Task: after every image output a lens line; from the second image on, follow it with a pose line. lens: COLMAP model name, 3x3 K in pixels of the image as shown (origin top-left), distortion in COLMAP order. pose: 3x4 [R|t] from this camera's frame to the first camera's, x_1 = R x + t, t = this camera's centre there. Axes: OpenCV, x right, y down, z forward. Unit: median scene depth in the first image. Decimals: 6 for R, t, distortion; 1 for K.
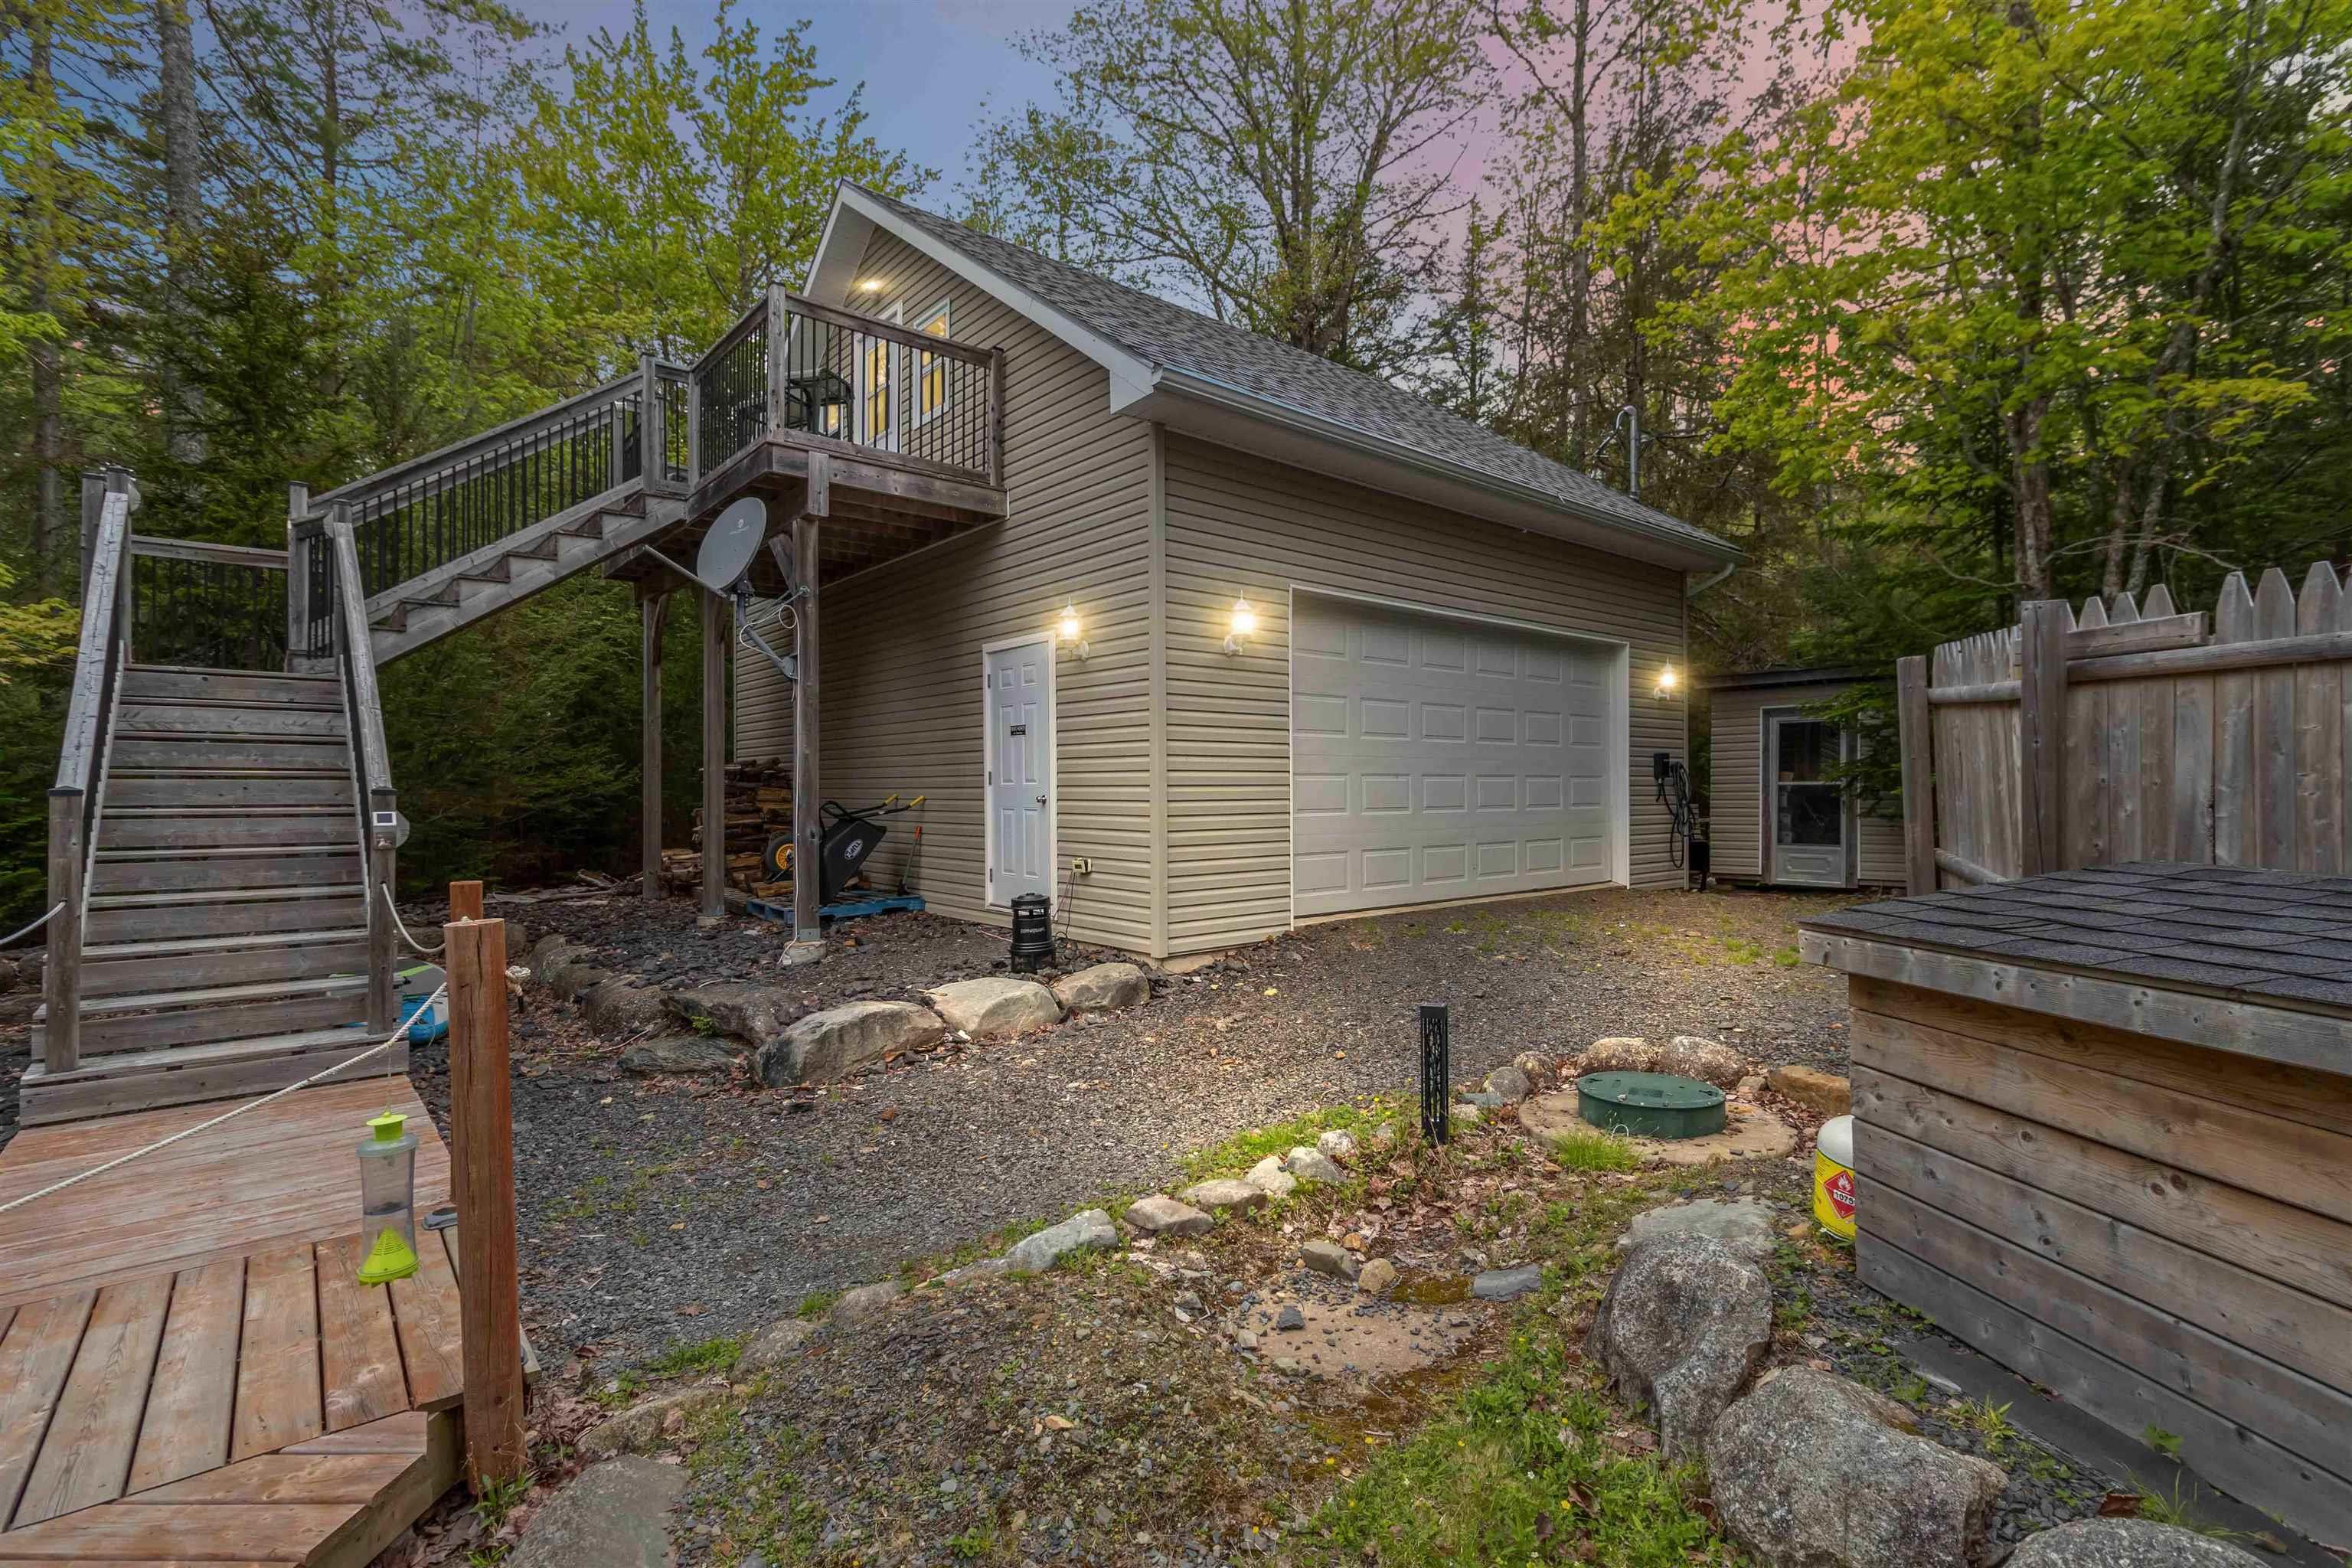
lens RADIAL K [[1090.7, 0, 1176.0], [0, 1090.7, 784.0], [0, 0, 1]] dist [0.002201, 0.000515]
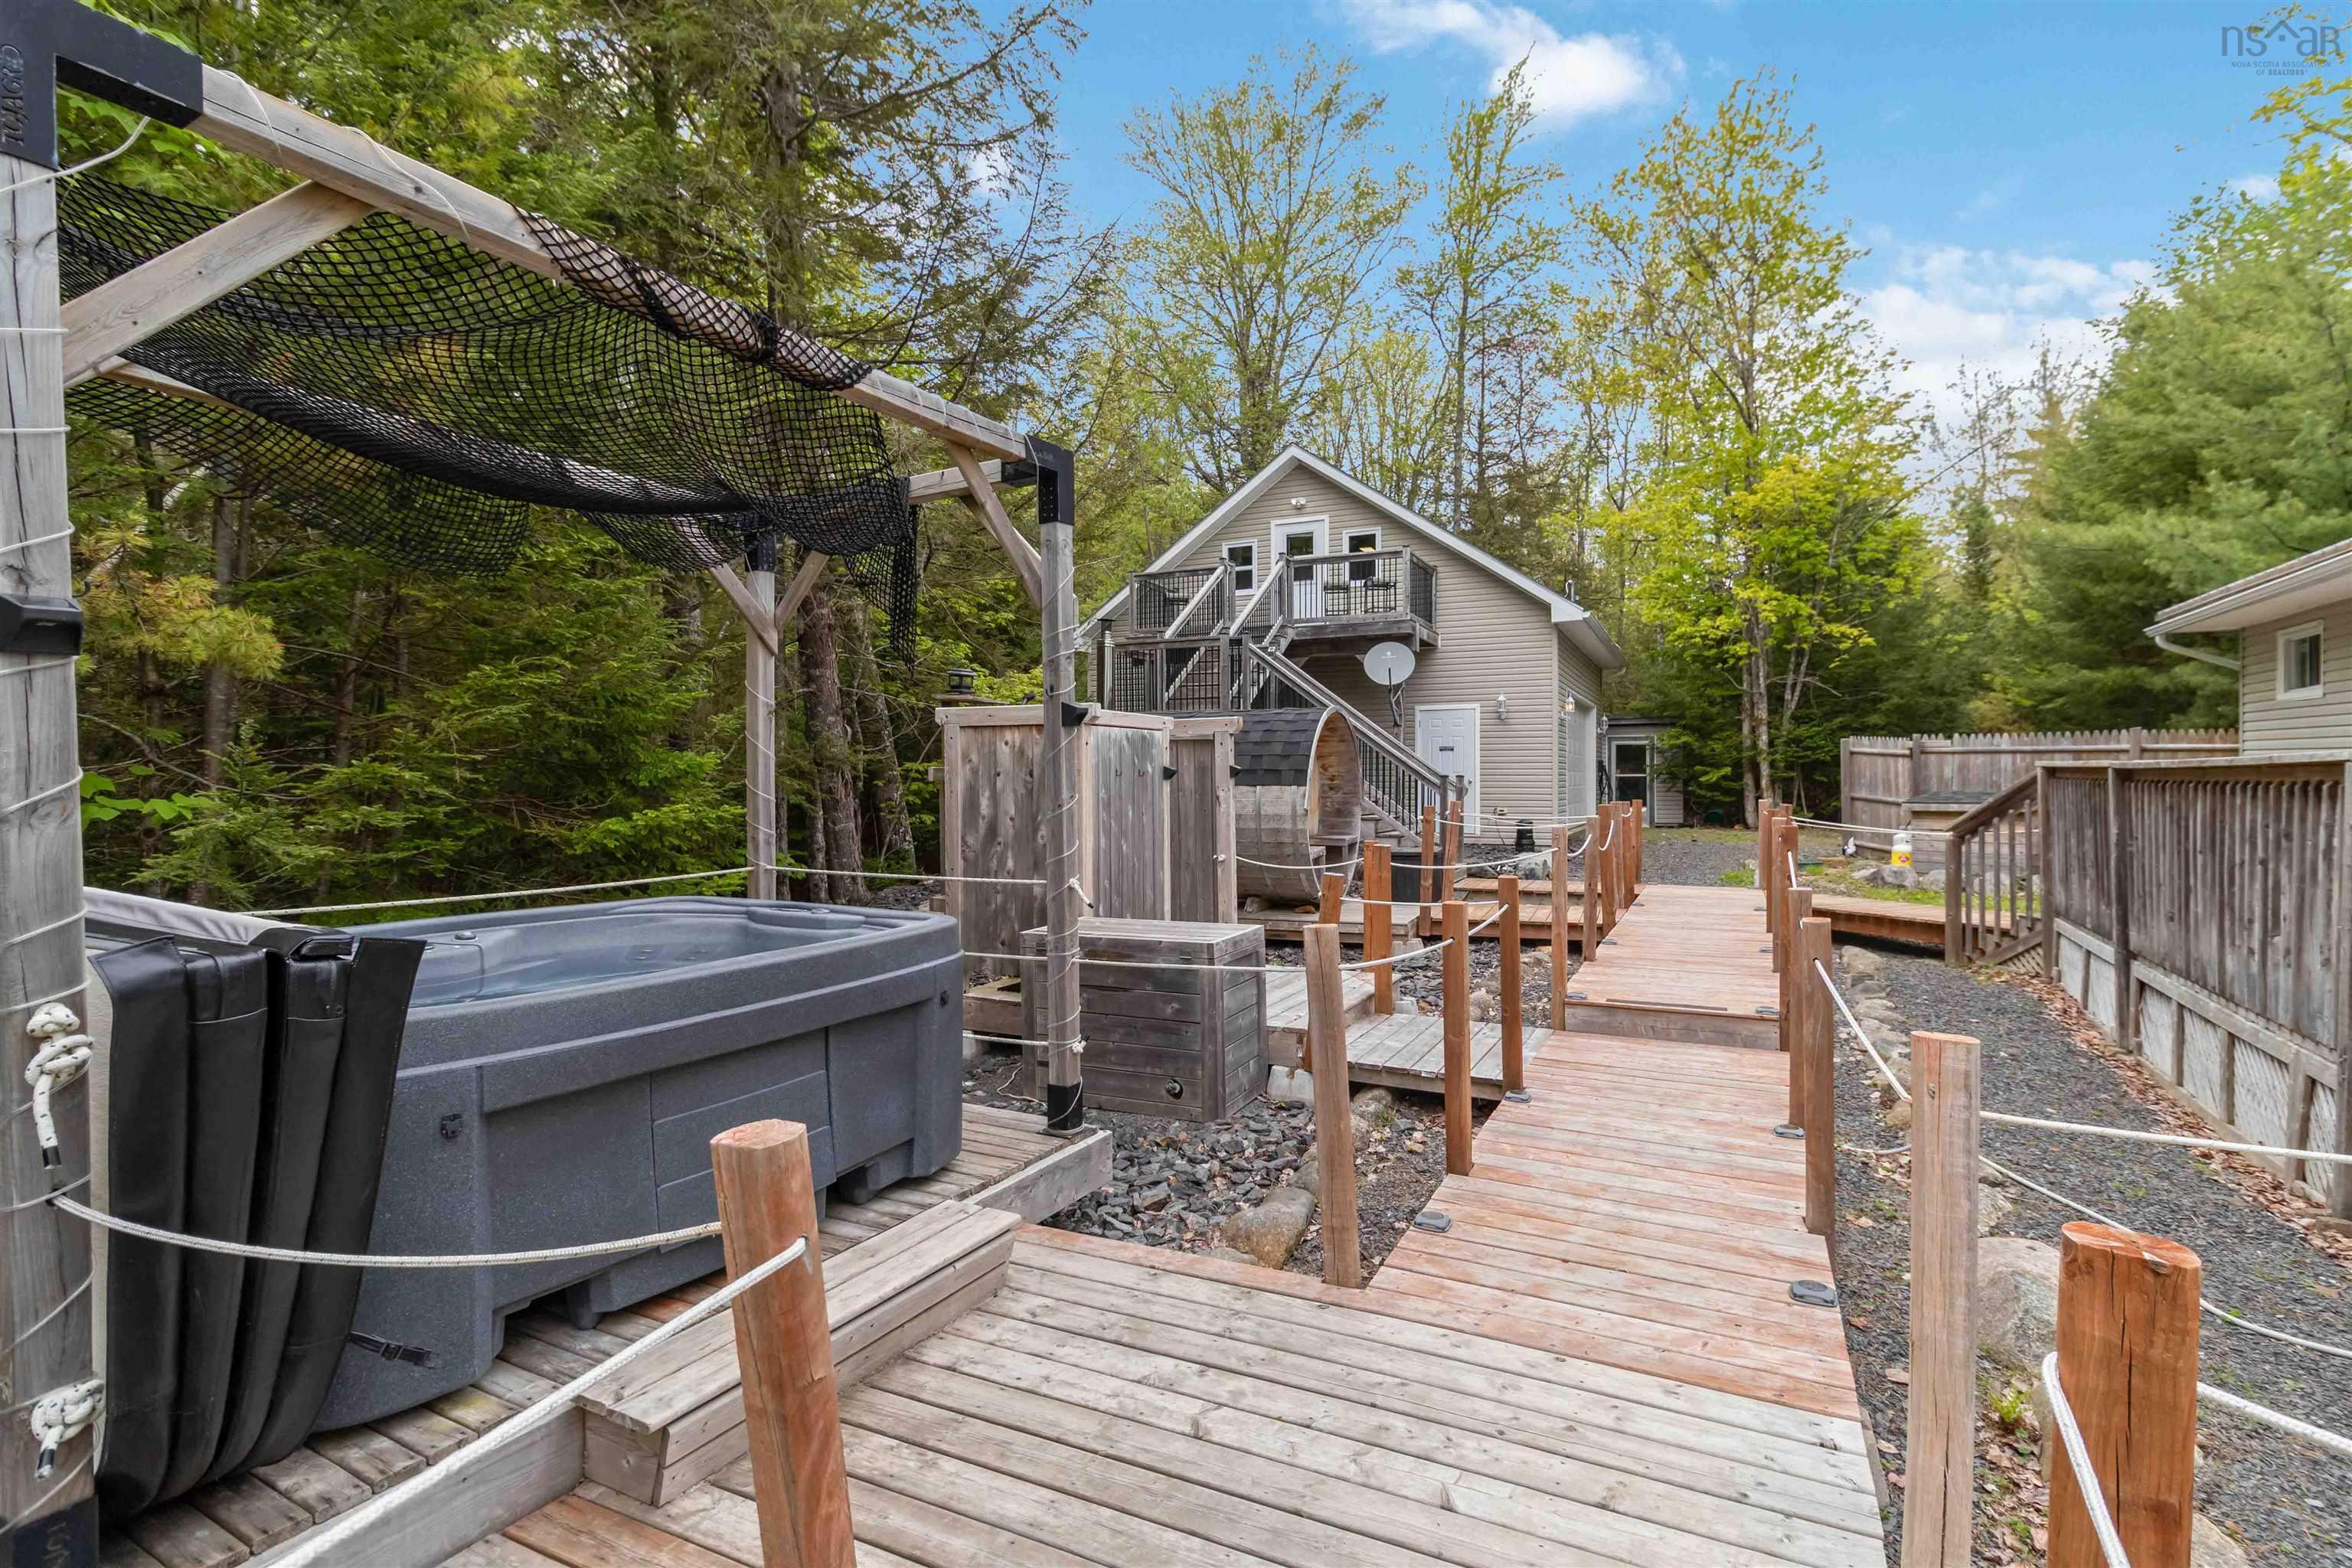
lens RADIAL K [[1080.3, 0, 1197.3], [0, 1080.3, 792.4], [0, 0, 1]] dist [-0.001252, -0.000260]
pose [[0.911977, -0.007254, 0.410176, -1.249226], [0.001914, 0.999908, 0.013428, 0.002165], [-0.410236, -0.011461, 0.911907, -0.622311]]
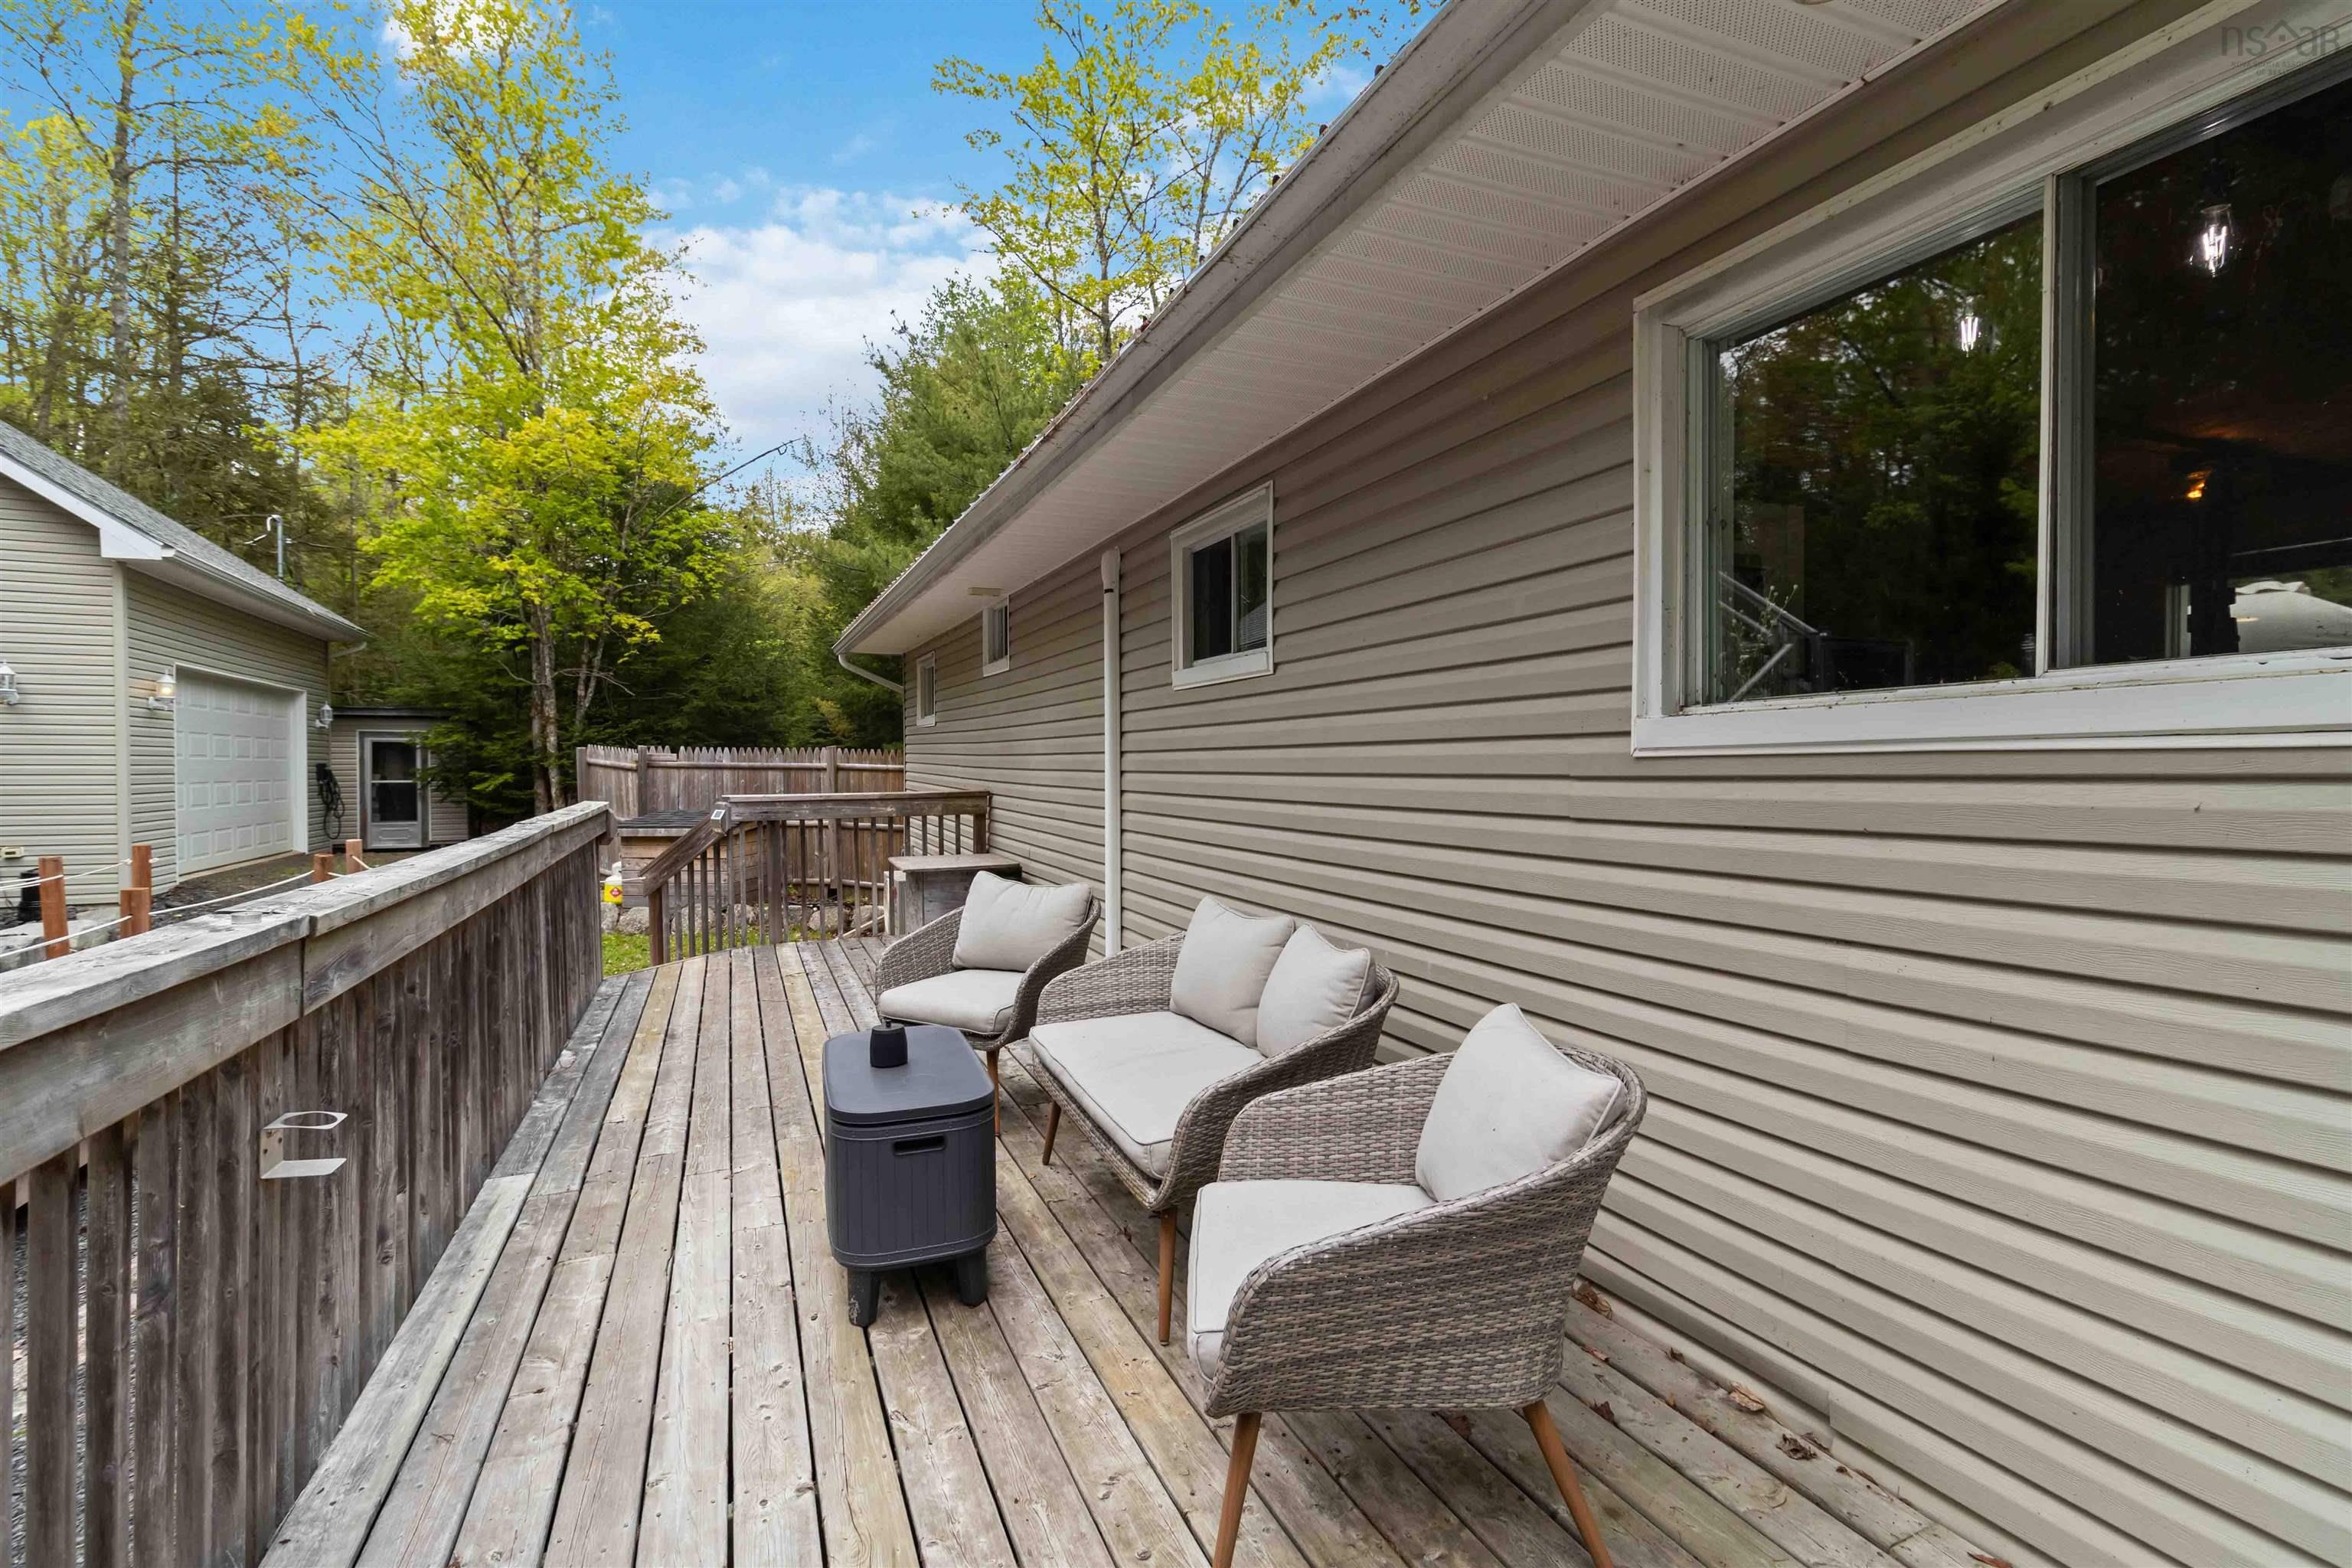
lens RADIAL K [[1080.3, 0, 1197.3], [0, 1080.3, 792.4], [0, 0, 1]] dist [-0.001252, -0.000260]
pose [[0.243727, -0.020401, 0.969629, -0.836721], [-0.003702, 0.999752, 0.021965, -0.030551], [-0.969837, -0.008943, 0.243591, -0.637143]]
